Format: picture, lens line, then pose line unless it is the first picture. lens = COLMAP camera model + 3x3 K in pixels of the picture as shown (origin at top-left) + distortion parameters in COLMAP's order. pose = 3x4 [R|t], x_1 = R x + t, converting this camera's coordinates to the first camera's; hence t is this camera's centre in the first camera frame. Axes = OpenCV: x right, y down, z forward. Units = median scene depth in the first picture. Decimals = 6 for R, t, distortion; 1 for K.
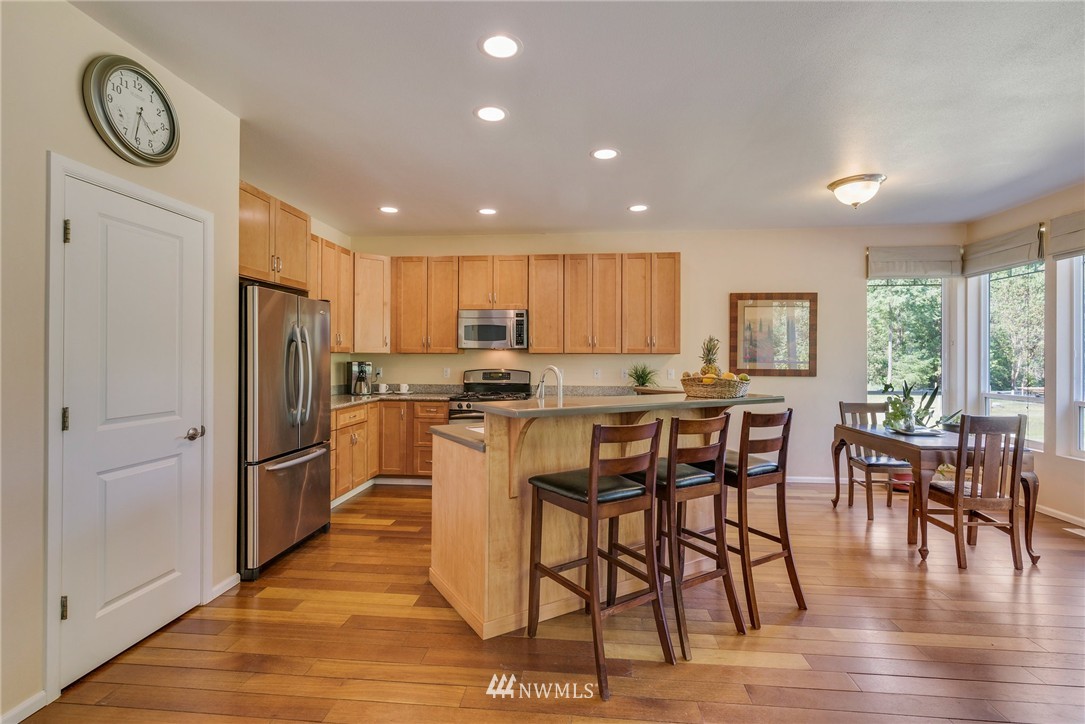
lens RADIAL K [[501.4, 0, 543.6], [0, 501.4, 359.2], [0, 0, 1]] dist [0.003564, 0.000143]
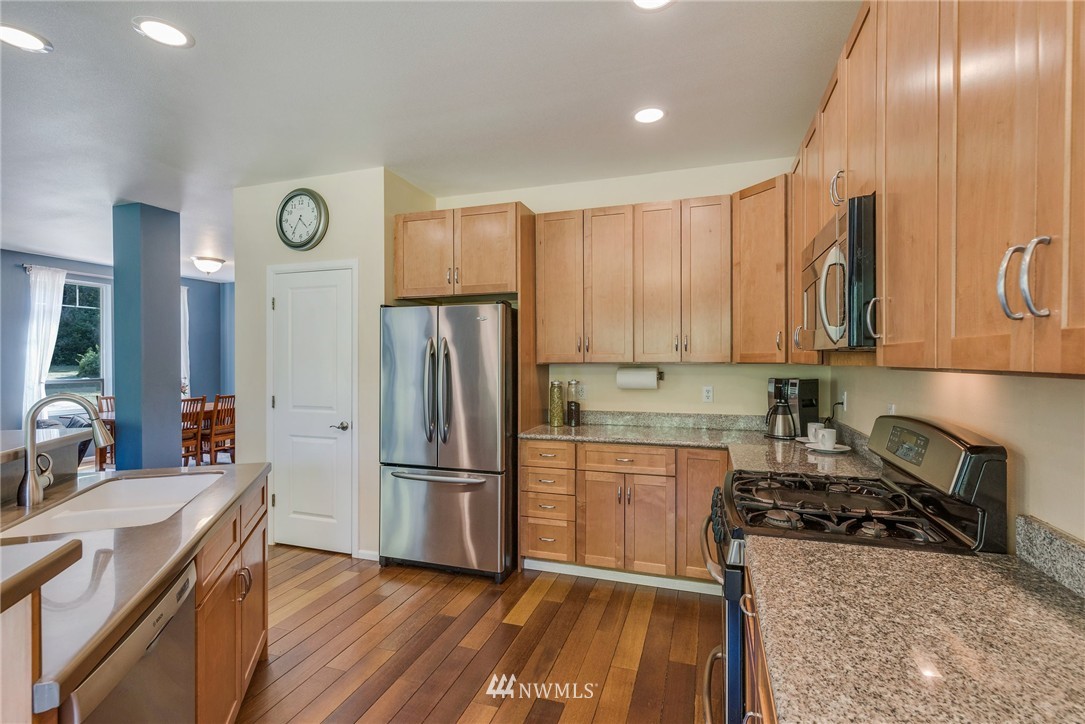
lens RADIAL K [[501.4, 0, 543.3], [0, 501.4, 361.0], [0, 0, 1]] dist [0.003564, 0.000143]
pose [[-0.223138, 0.000384, -0.974787, 0.524480], [-0.002707, 0.999996, 0.001014, -0.031551], [0.974783, 0.002865, -0.223136, 1.875384]]
